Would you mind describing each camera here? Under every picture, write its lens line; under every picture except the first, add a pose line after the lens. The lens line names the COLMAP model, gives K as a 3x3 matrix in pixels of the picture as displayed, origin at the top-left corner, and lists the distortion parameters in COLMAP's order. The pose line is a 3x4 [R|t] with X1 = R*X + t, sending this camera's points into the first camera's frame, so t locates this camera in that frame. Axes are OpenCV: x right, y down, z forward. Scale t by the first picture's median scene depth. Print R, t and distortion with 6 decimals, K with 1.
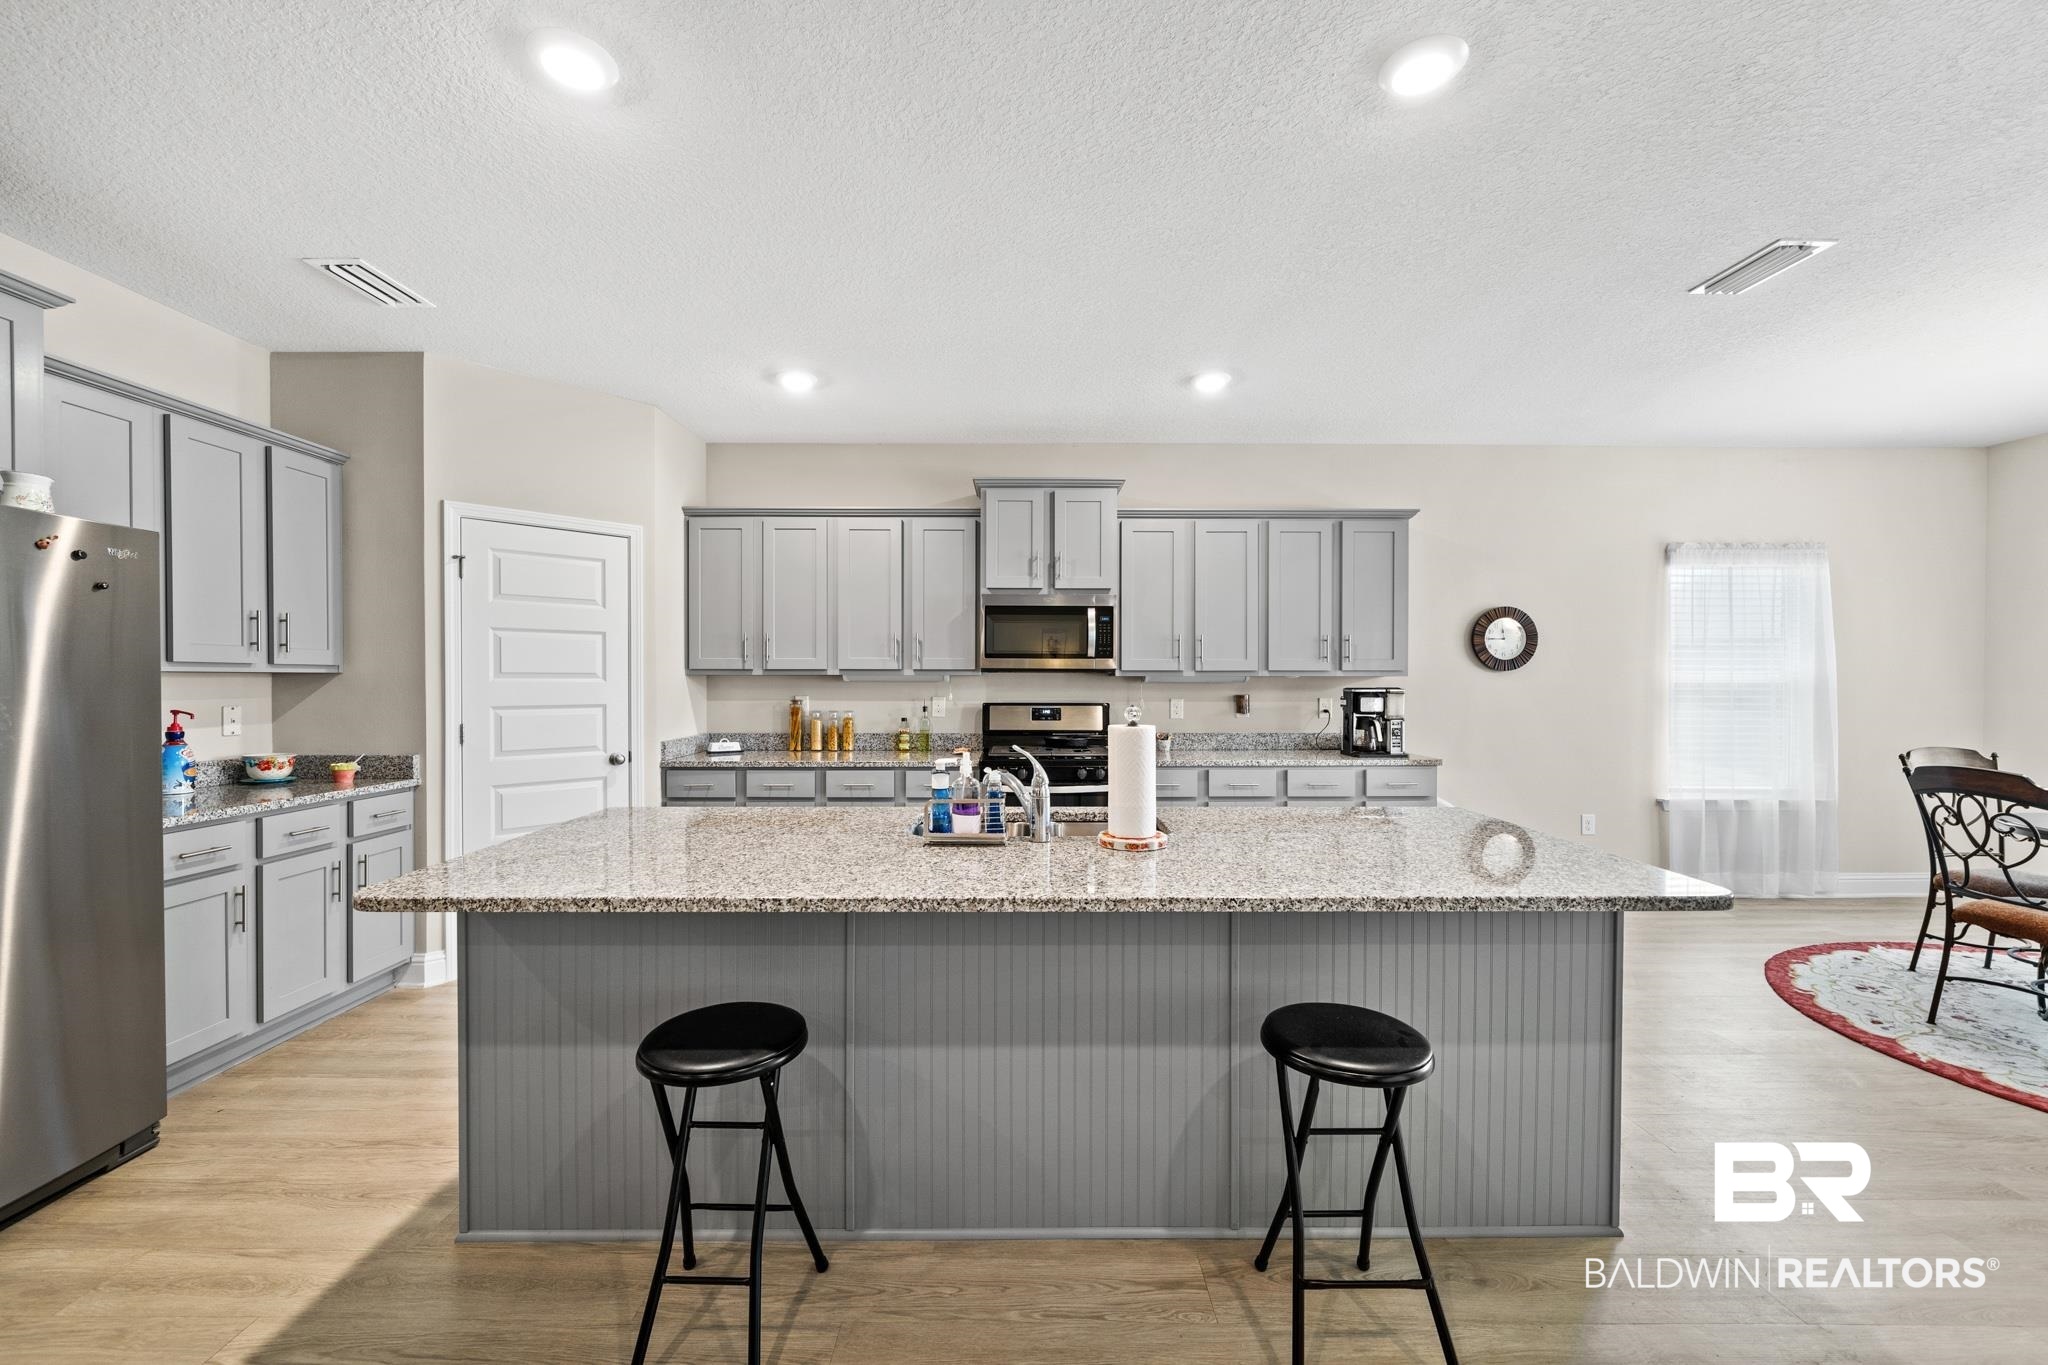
lens RADIAL K [[813.3, 0, 1022.6], [0, 813.3, 691.8], [0, 0, 1]] dist [-0.001457, 0.000174]
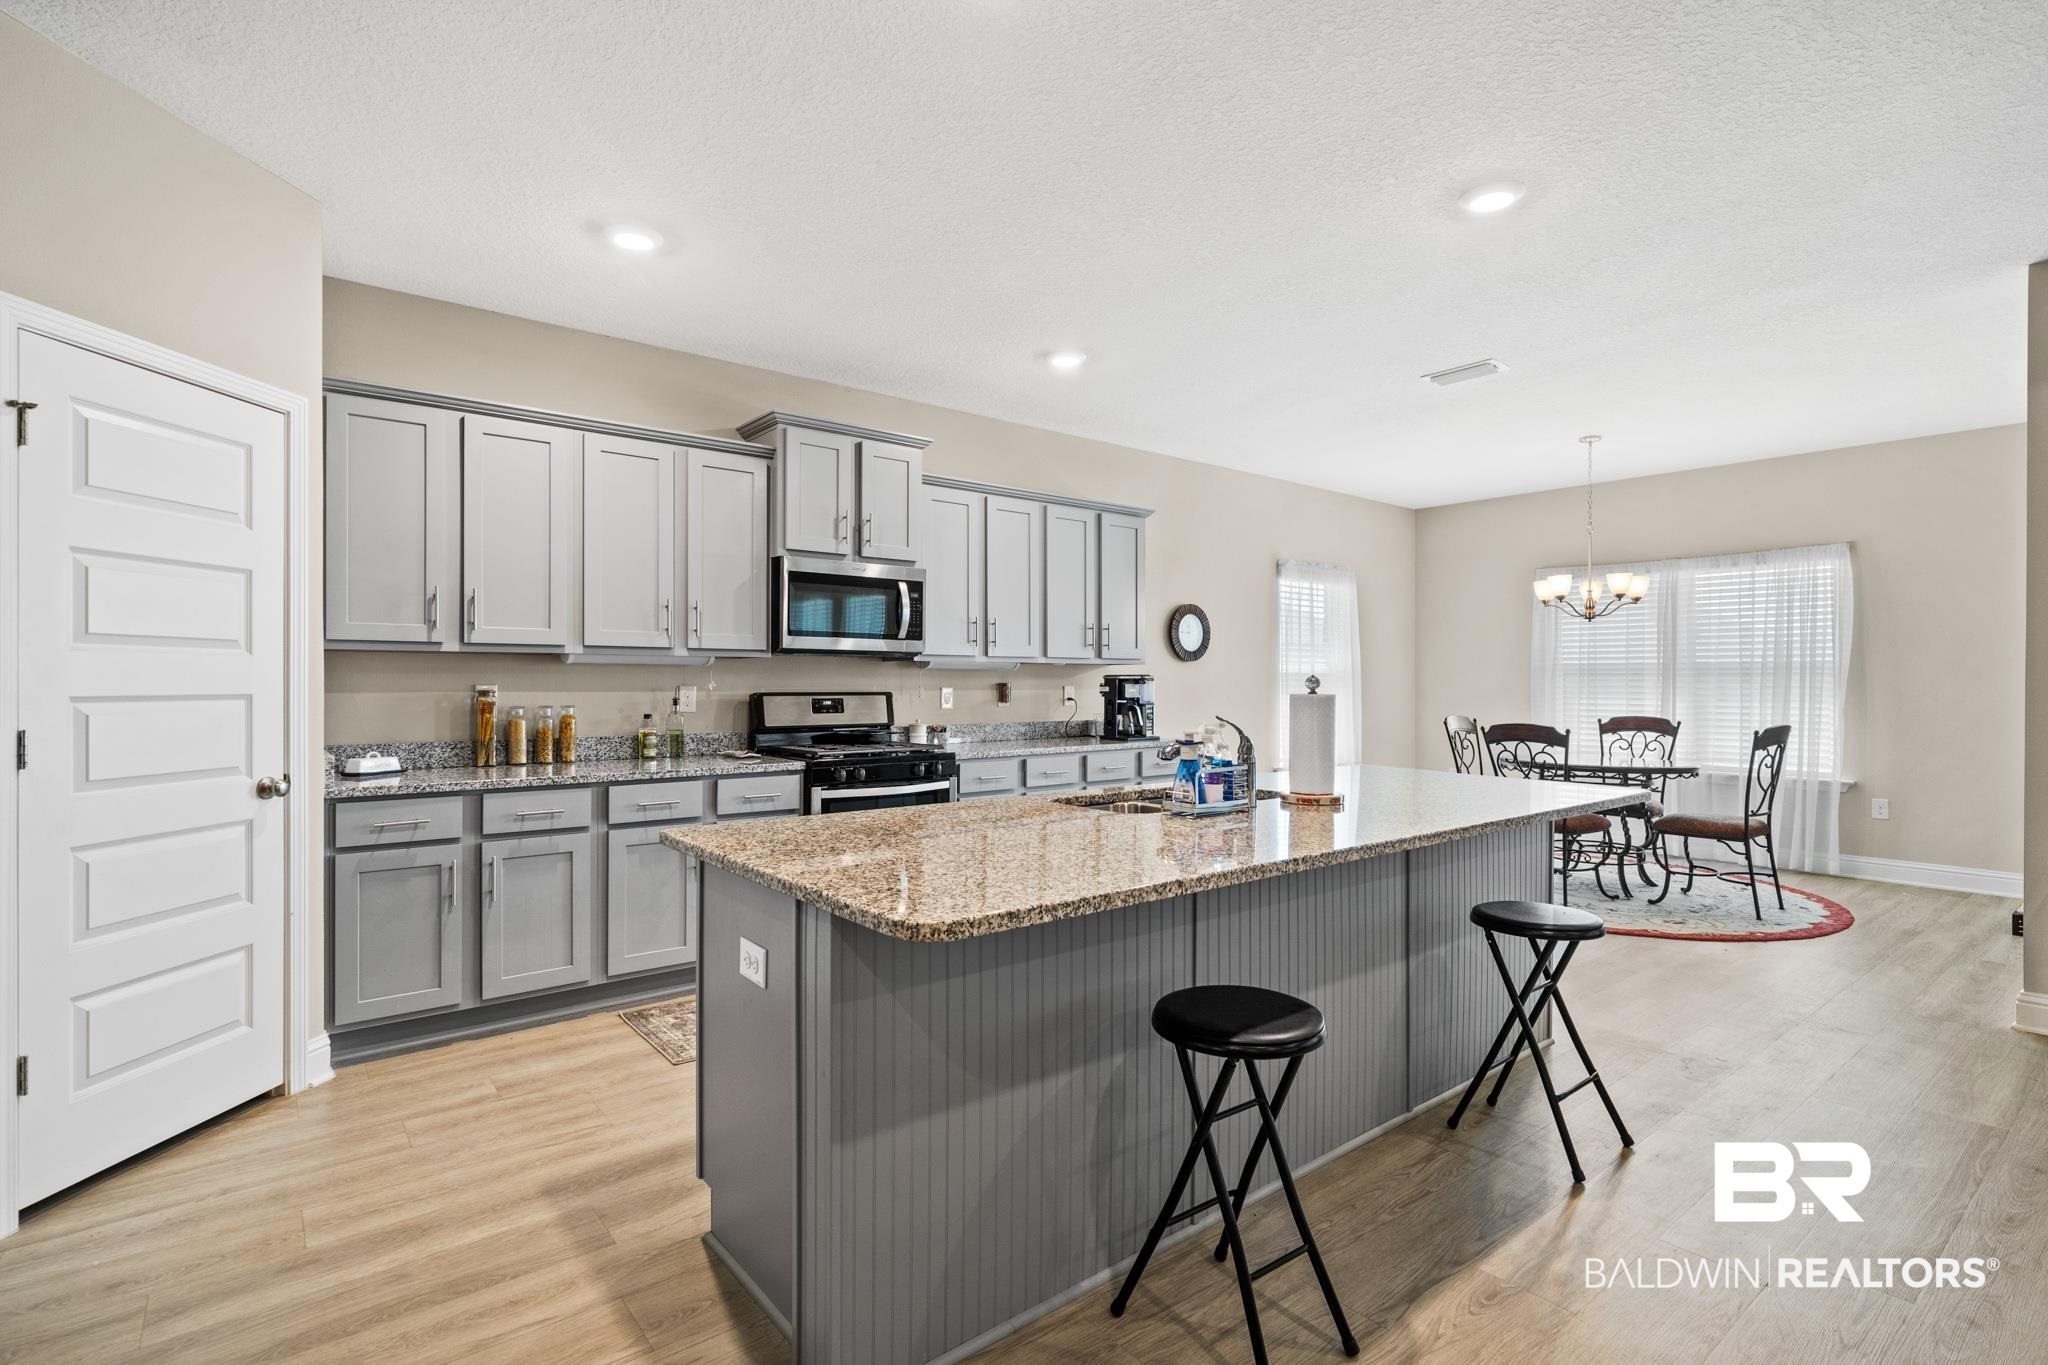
lens RADIAL K [[981.0, 0, 1024.0], [0, 981.0, 682.5], [0, 0, 1]] dist [0.001022, 0.000189]
pose [[0.778758, -0.000106, 0.627324, -0.468802], [0.008897, 0.999901, -0.010877, 0.017440], [-0.627261, 0.014052, 0.778682, 0.096509]]
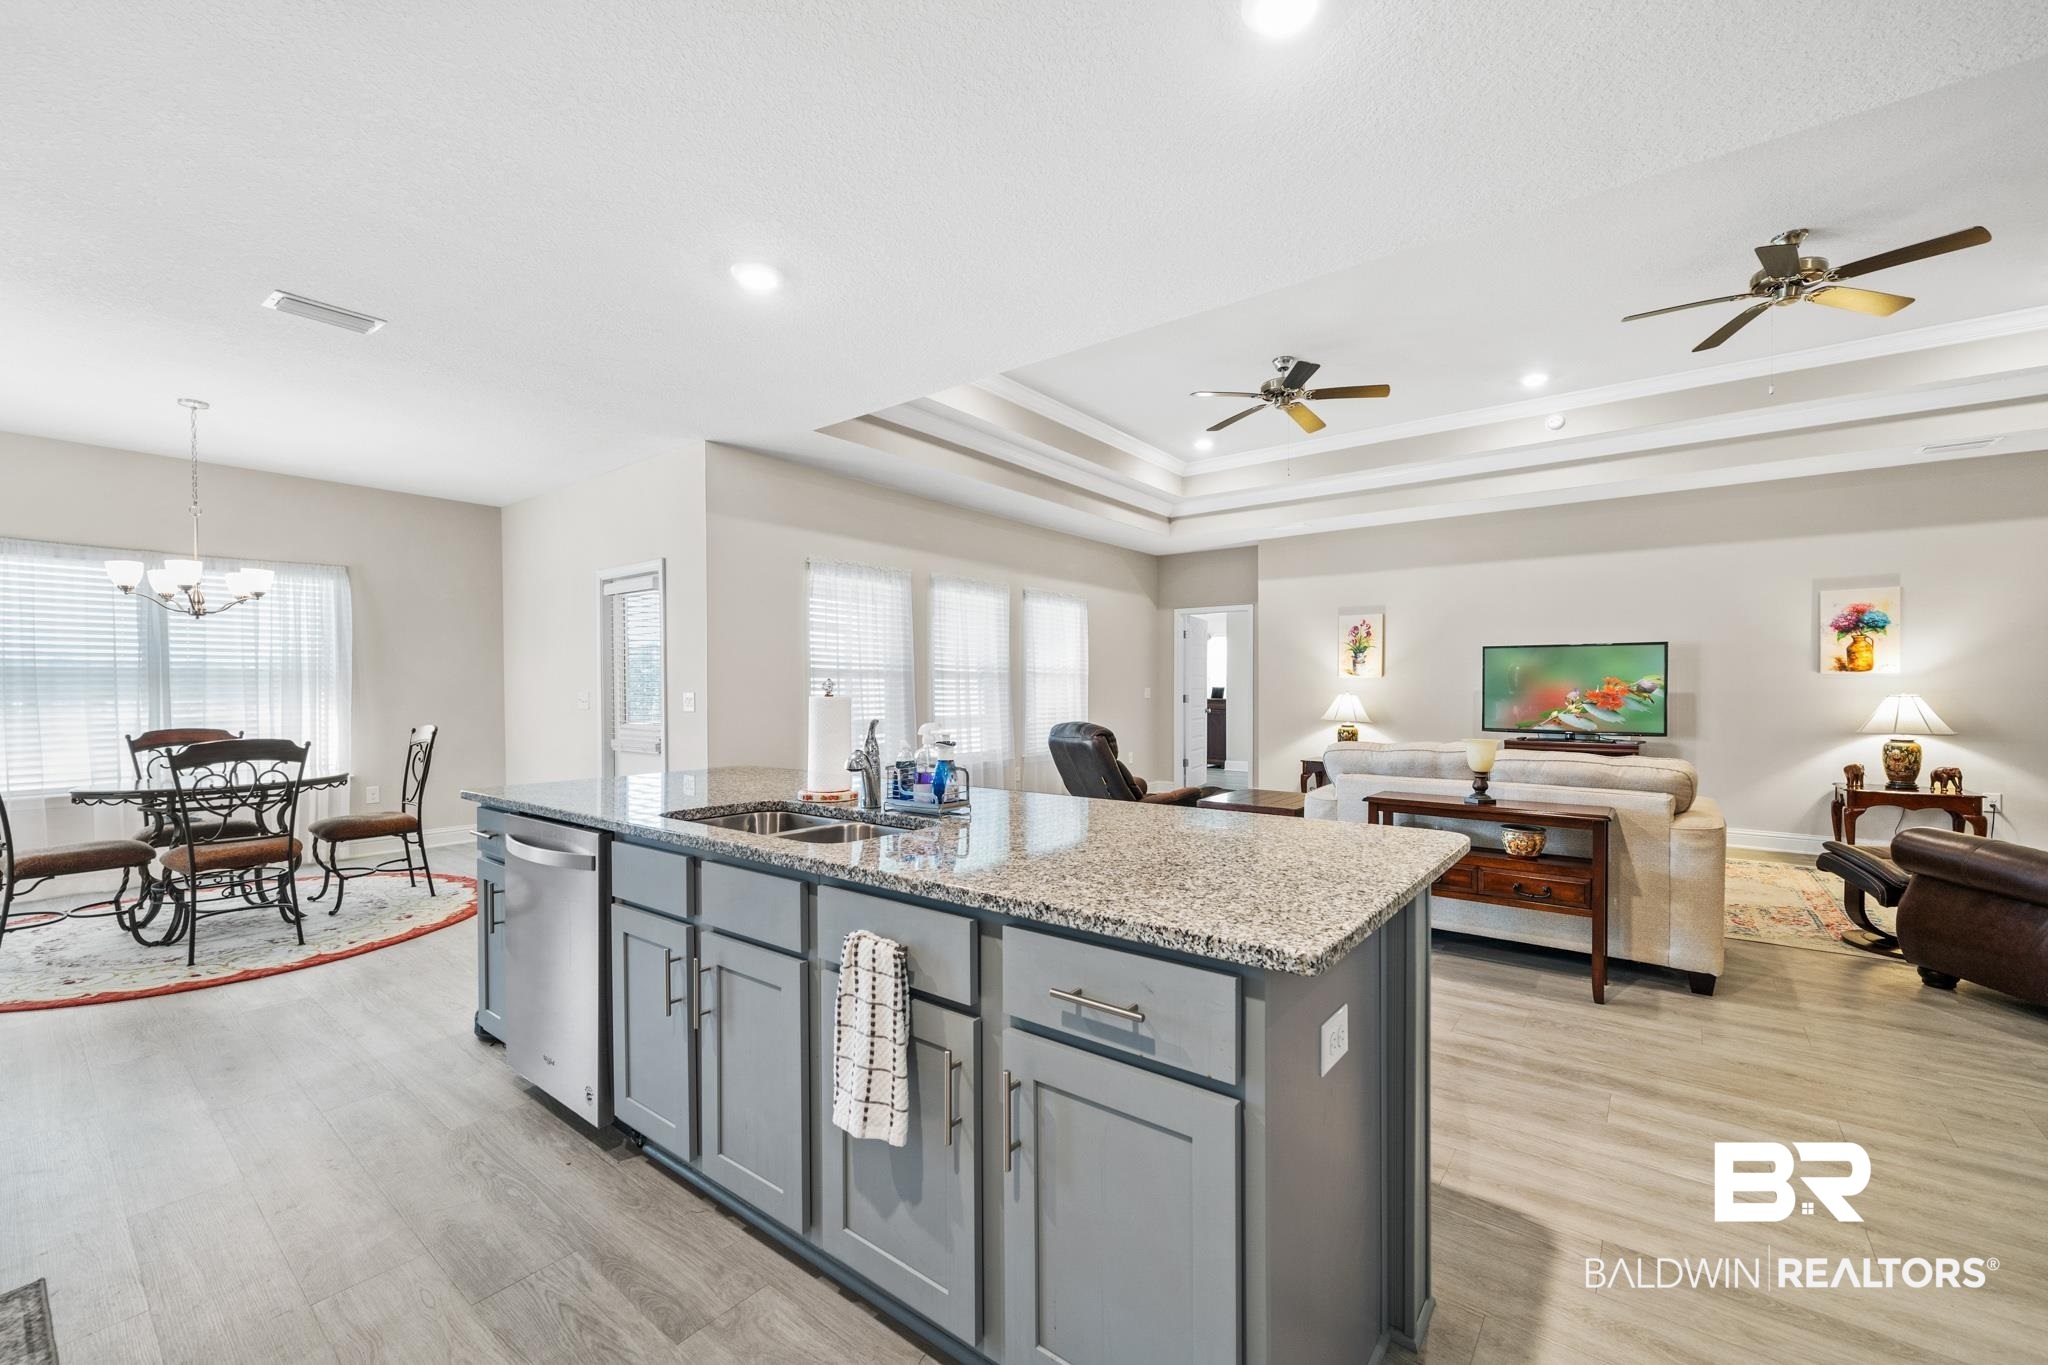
lens RADIAL K [[813.3, 0, 1022.6], [0, 813.3, 691.8], [0, 0, 1]] dist [-0.001457, 0.000174]
pose [[-0.792237, 0.000002, 0.610214, -0.372606], [0.017067, 0.999609, 0.022154, 0.006823], [-0.609975, 0.027965, -0.791927, 0.817255]]
